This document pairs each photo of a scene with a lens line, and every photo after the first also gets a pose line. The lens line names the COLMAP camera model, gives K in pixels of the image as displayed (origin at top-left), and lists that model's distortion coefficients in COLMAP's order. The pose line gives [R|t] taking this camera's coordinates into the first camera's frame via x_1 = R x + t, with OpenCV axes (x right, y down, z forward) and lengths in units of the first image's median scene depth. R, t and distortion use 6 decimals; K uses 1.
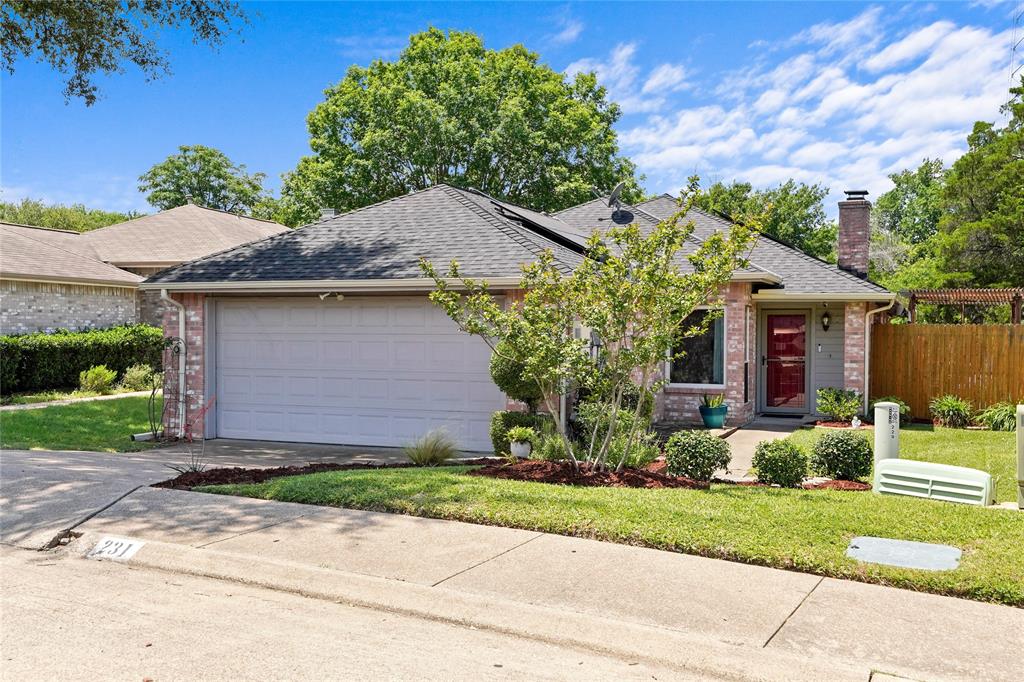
lens RADIAL K [[1035.3, 0, 485.6], [0, 1035.3, 350.8], [0, 0, 1]] dist [0.066945, 0.000000]
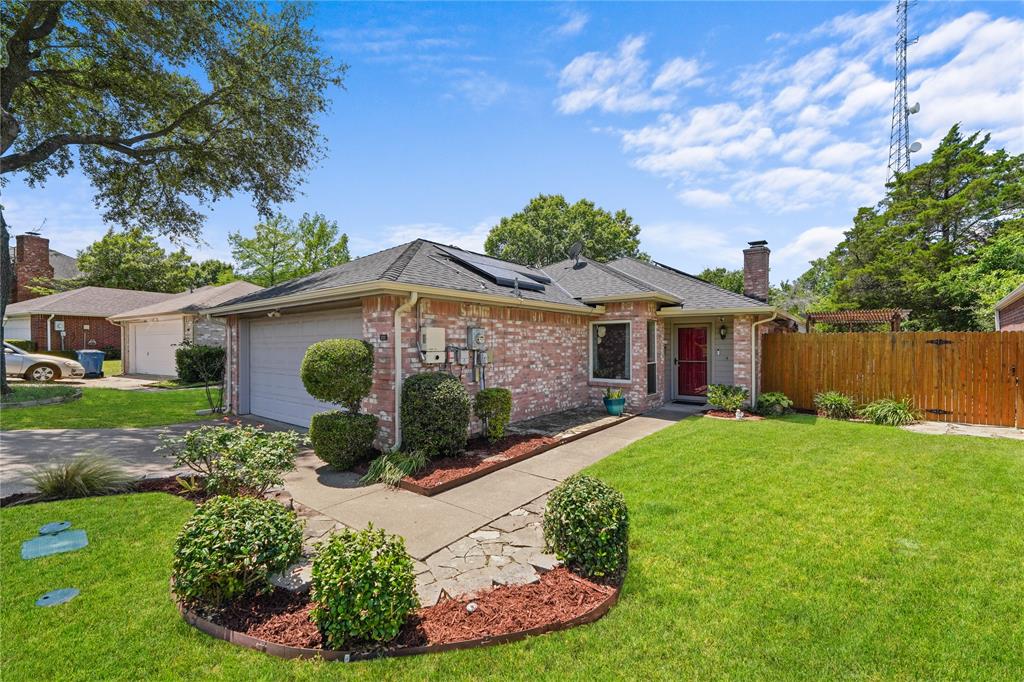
lens RADIAL K [[414.9, 0, 508.0], [0, 414.9, 344.1], [0, 0, 1]] dist [0.018802, -0.000449]
pose [[0.963344, -0.006205, -0.268198, 0.217165], [-0.000416, 0.999697, -0.024626, -0.000009], [0.268269, 0.023835, 0.963049, 0.443152]]
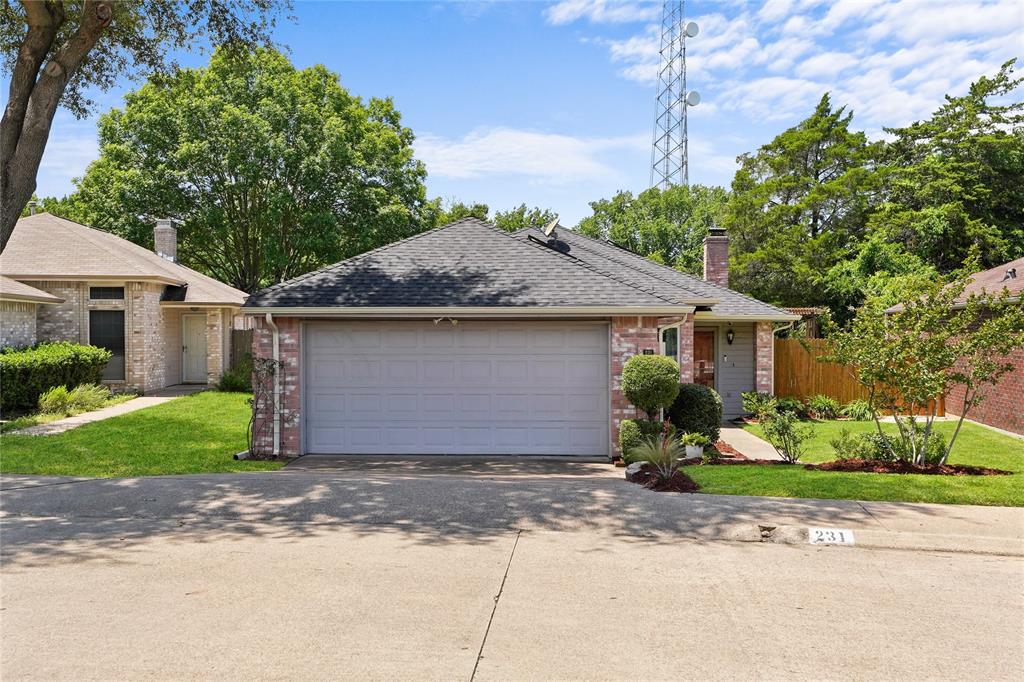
lens RADIAL K [[1006.9, 0, 479.4], [0, 1006.9, 354.4], [0, 0, 1]] dist [0.106533, 0.000000]
pose [[0.939478, -0.012553, 0.342380, -0.378468], [0.012518, 0.999919, 0.002310, -0.014649], [-0.342382, 0.002116, 0.939559, -0.018995]]
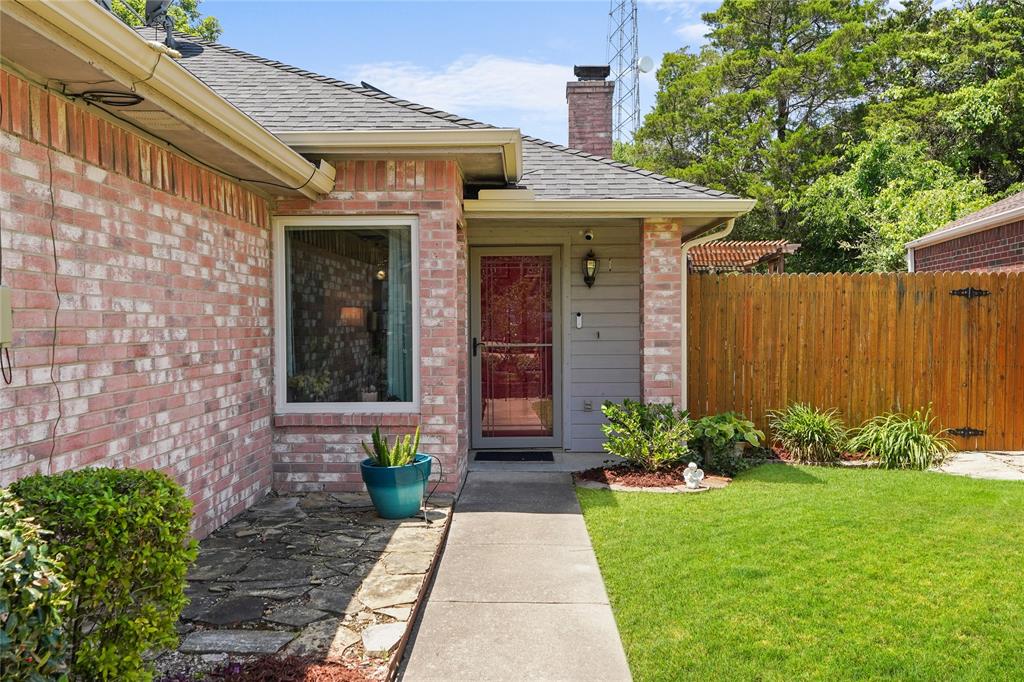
lens RADIAL K [[950.7, 0, 496.5], [0, 950.7, 338.2], [0, 0, 1]] dist [0.091150, 0.000000]
pose [[0.929021, -0.014669, 0.369737, 0.114371], [0.019266, 0.999776, -0.008746, 0.010016], [-0.369525, 0.015248, 0.929095, 0.611559]]
